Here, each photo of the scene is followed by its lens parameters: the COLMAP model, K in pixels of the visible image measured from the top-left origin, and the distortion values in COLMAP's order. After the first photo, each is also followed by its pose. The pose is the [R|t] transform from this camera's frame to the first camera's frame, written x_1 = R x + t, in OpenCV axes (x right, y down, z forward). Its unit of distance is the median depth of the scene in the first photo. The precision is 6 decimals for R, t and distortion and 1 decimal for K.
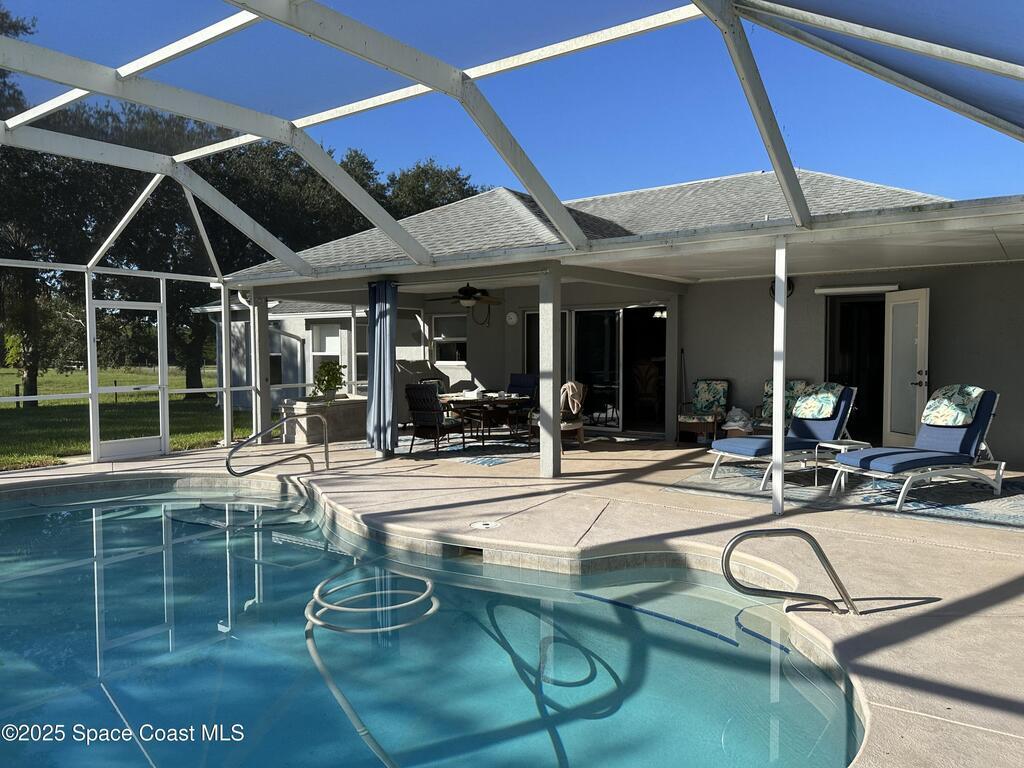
lens RADIAL K [[716.6, 0, 518.1], [0, 716.6, 386.0], [0, 0, 1]] dist [0.080825, -0.107843]
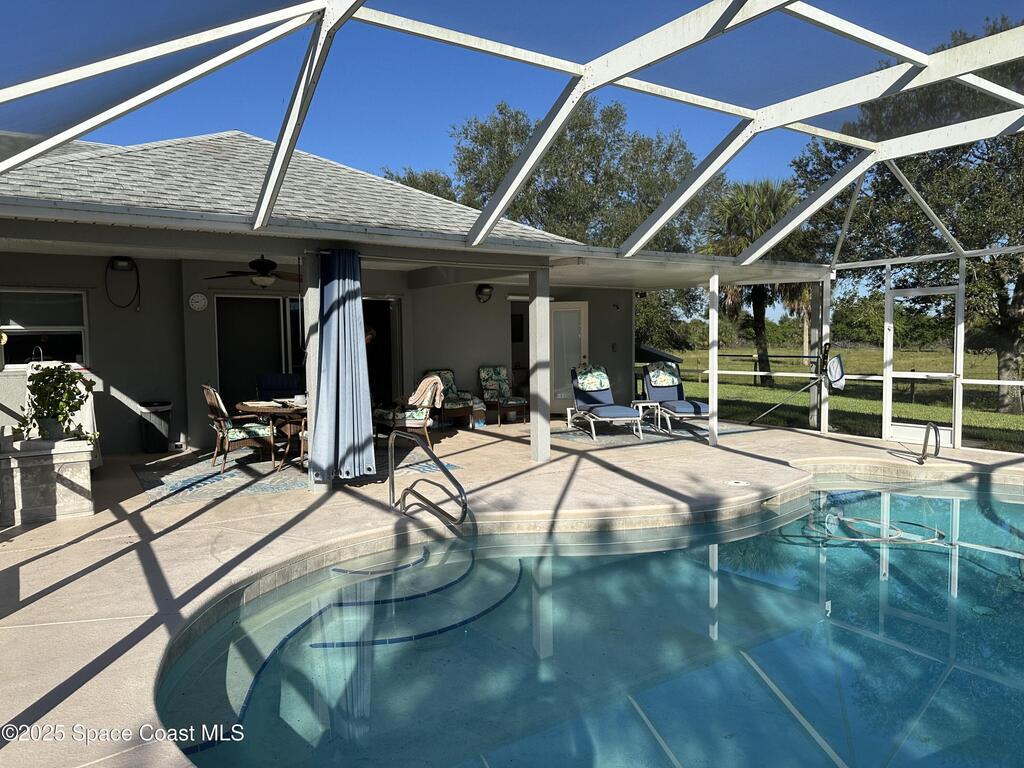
lens RADIAL K [[716.6, 0, 518.1], [0, 716.6, 386.0], [0, 0, 1]] dist [0.080825, -0.107843]
pose [[0.329649, -0.060234, 0.942180, -0.966541], [0.056078, 0.997450, 0.044147, -0.033527], [-0.942437, 0.038283, 0.332186, 0.681654]]
